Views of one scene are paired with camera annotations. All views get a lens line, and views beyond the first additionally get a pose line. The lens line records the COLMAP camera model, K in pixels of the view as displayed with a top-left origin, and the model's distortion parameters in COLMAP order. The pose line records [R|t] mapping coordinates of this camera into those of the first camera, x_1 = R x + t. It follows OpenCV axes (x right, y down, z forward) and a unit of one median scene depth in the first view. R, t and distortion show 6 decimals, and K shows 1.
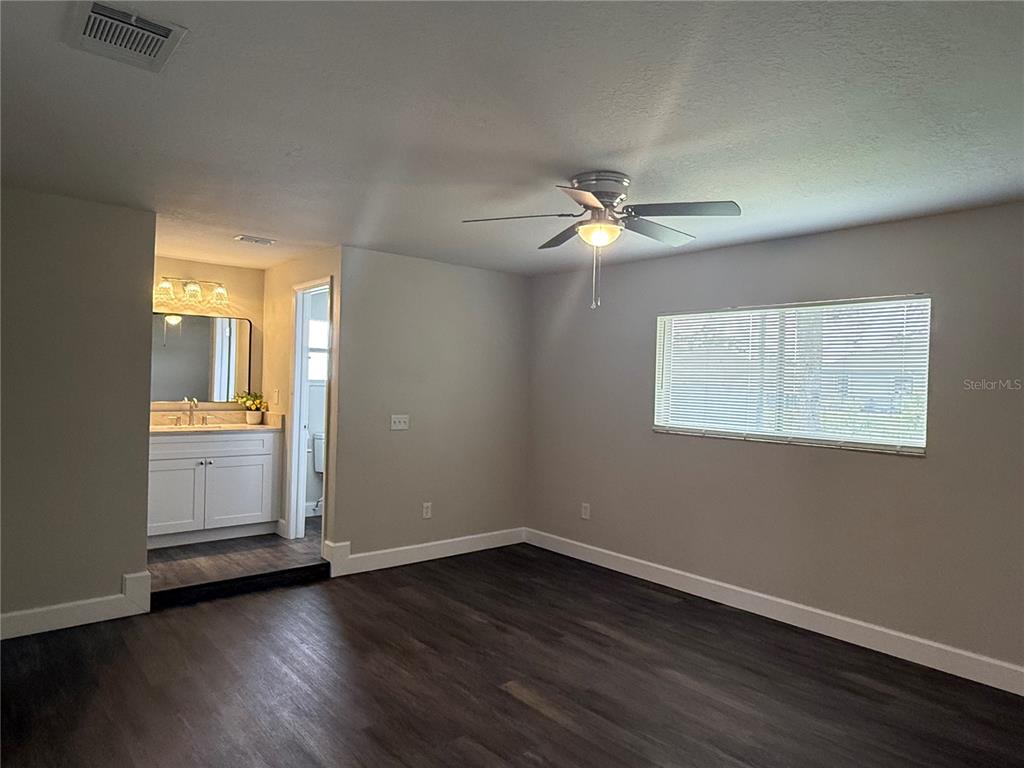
lens RADIAL K [[655.0, 0, 512.0], [0, 655.0, 384.0], [0, 0, 1]] dist [0.018978, -0.000617]
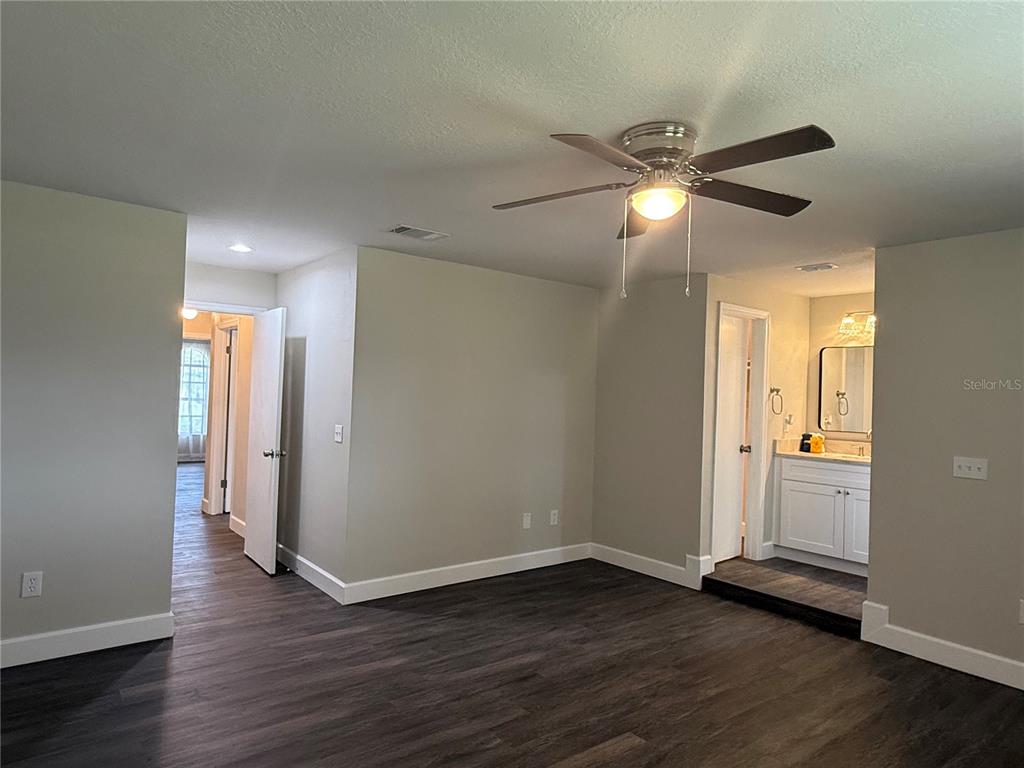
lens RADIAL K [[654.1, 0, 512.0], [0, 654.1, 384.0], [0, 0, 1]] dist [-0.001867, -0.000669]
pose [[-0.027125, -0.042143, -0.998743, 0.516232], [-0.047339, 0.998044, -0.040828, 0.018892], [0.998511, 0.046172, -0.029067, 0.490314]]
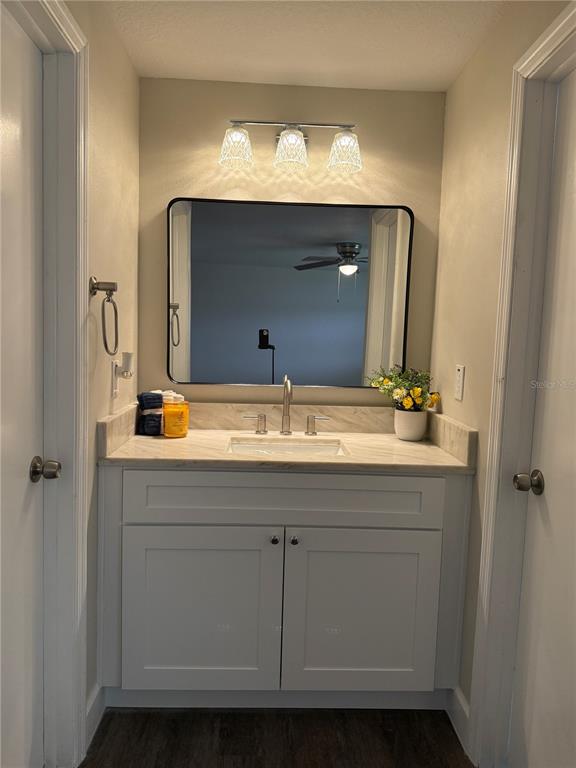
lens RADIAL K [[555.9, 0, 288.0], [0, 555.9, 384.0], [0, 0, 1]] dist [0.027896, -0.002683]
pose [[0.788108, 0.052902, -0.613259, -0.239861], [-0.013974, 0.997581, 0.068097, -0.001997], [0.615378, -0.045098, 0.786941, 0.689836]]
